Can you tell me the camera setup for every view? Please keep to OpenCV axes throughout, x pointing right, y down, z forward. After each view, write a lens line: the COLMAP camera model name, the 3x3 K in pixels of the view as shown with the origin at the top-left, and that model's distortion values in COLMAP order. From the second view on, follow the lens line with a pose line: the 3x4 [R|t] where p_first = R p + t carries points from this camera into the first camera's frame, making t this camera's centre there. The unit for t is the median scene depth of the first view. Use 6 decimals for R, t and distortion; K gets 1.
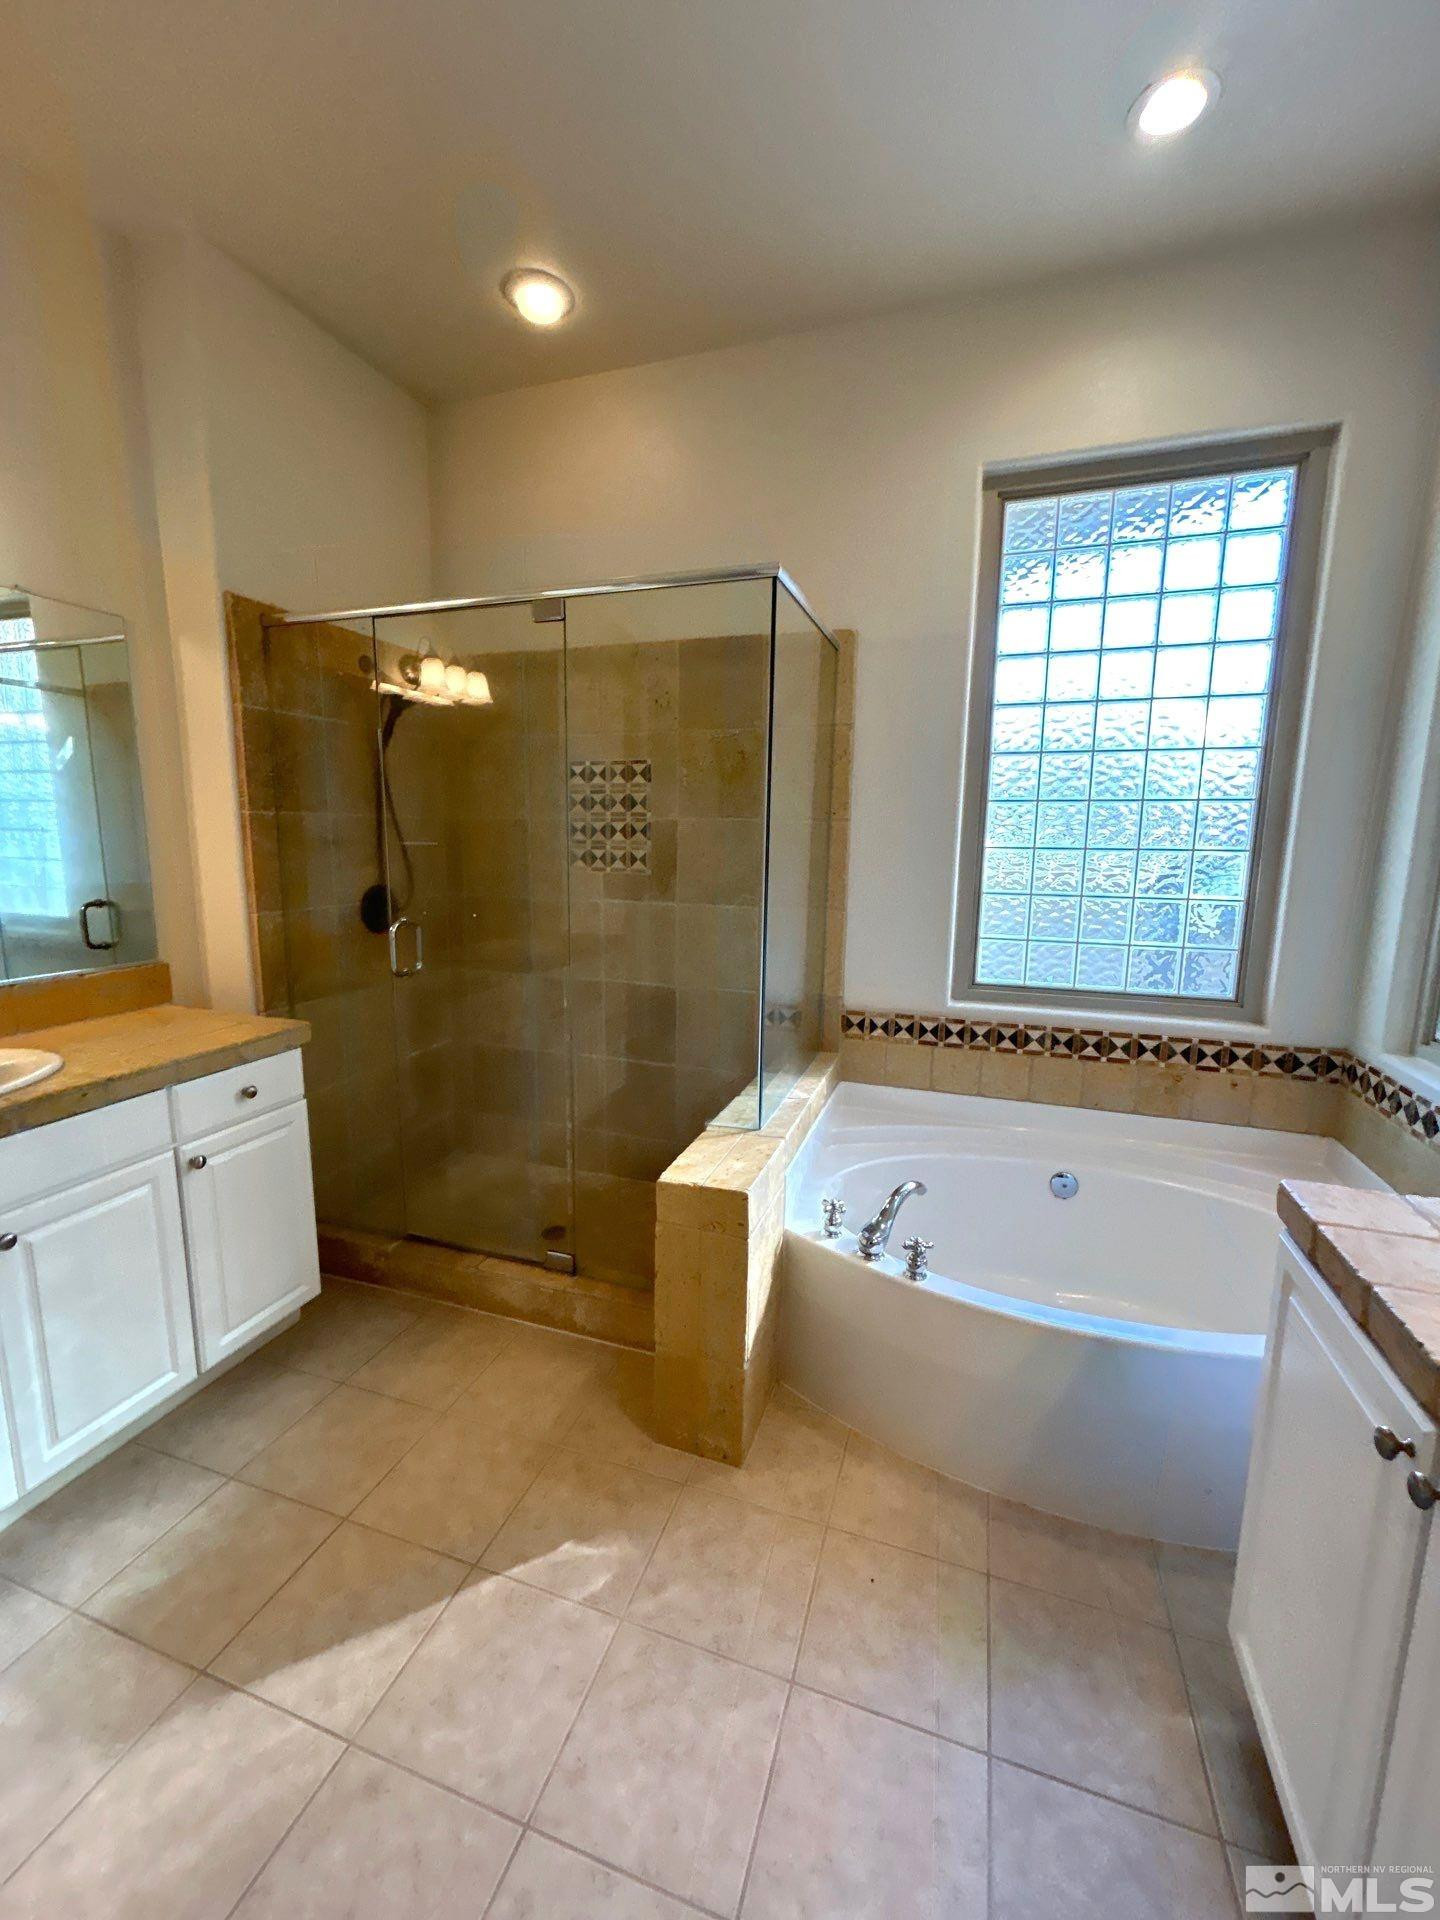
lens RADIAL K [[777.9, 0, 714.2], [0, 777.9, 958.8], [0, 0, 1]] dist [-0.001202, -0.000079]
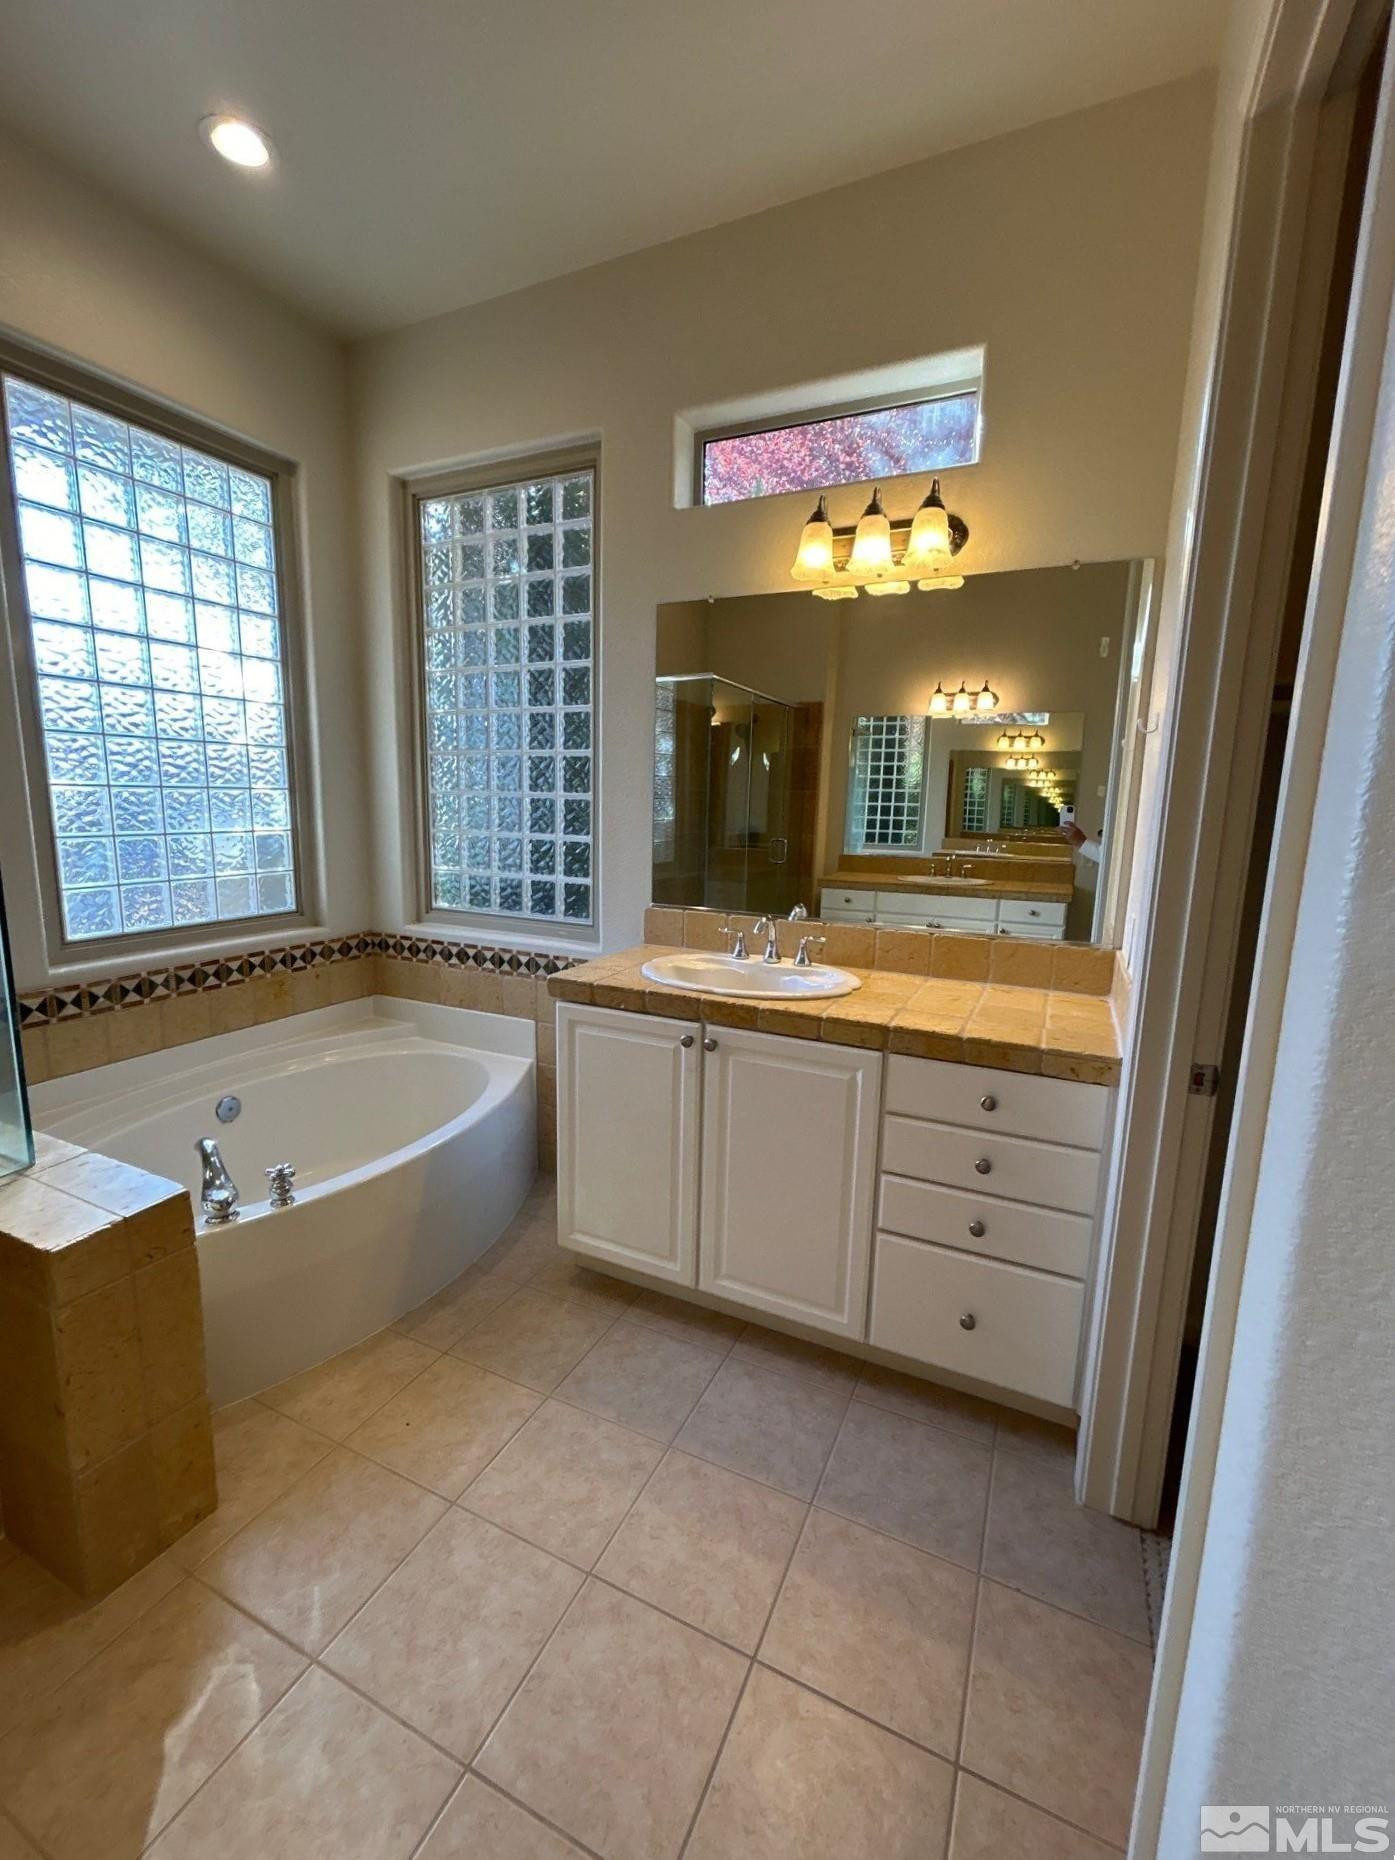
lens RADIAL K [[767.6, 0, 699.7], [0, 767.6, 927.8], [0, 0, 1]] dist [0.003536, 0.000069]
pose [[0.114438, -0.172313, 0.978372, -0.458516], [0.136187, 0.978265, 0.156365, -0.024421], [-0.984051, 0.115347, 0.135417, 0.207296]]
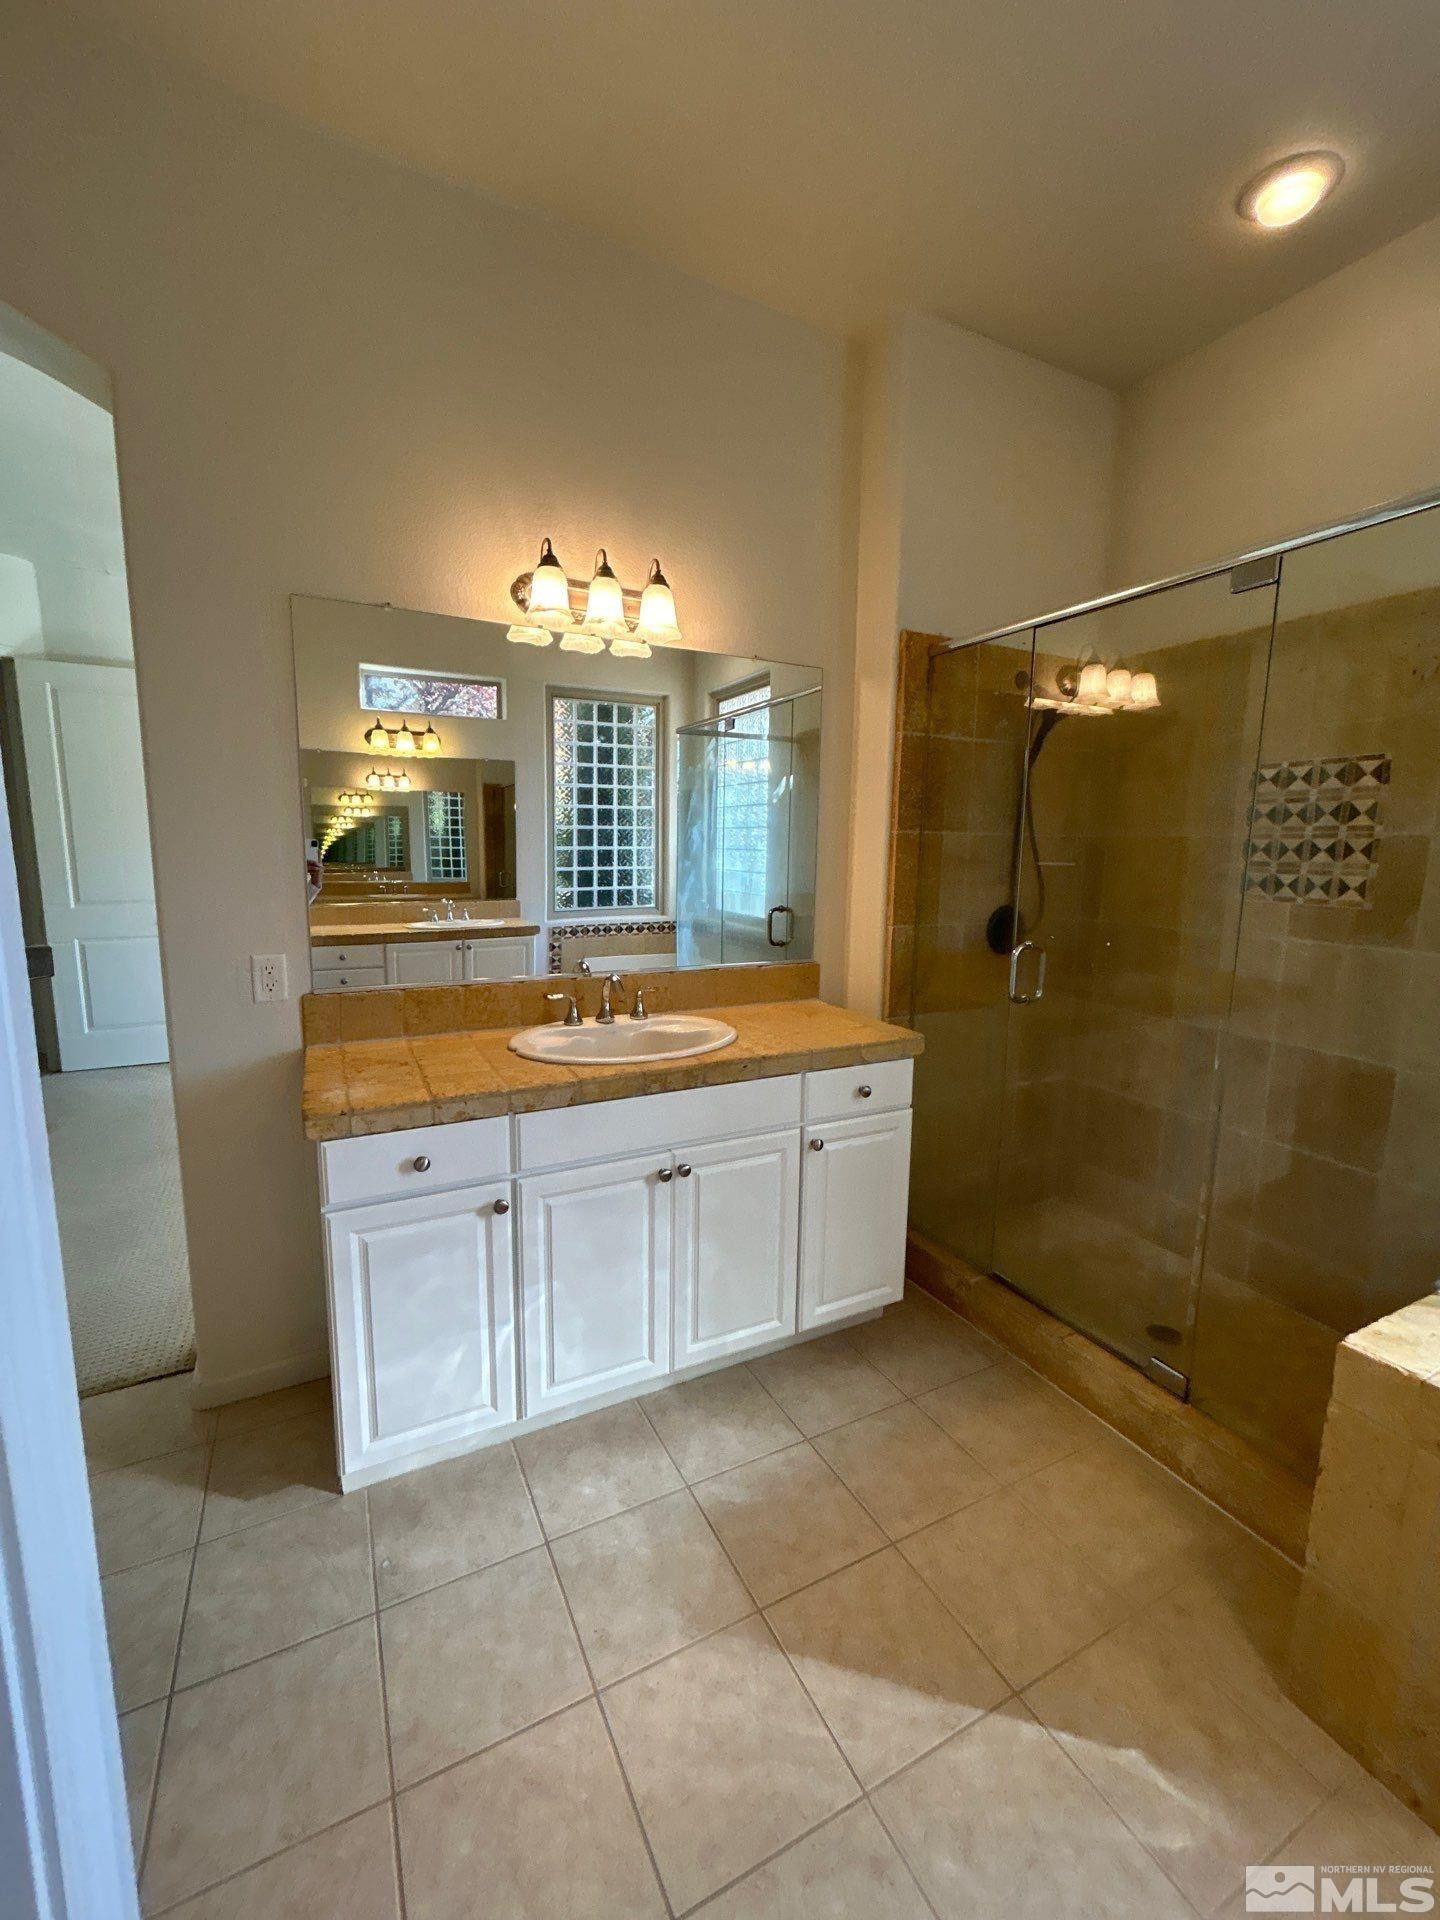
lens RADIAL K [[777.9, 0, 714.2], [0, 777.9, 958.8], [0, 0, 1]] dist [-0.001202, -0.000079]
pose [[0.718019, 0.096713, -0.689271, -0.020916], [-0.114986, 0.993174, 0.019572, -0.006000], [0.686459, 0.065203, 0.724239, 0.056431]]
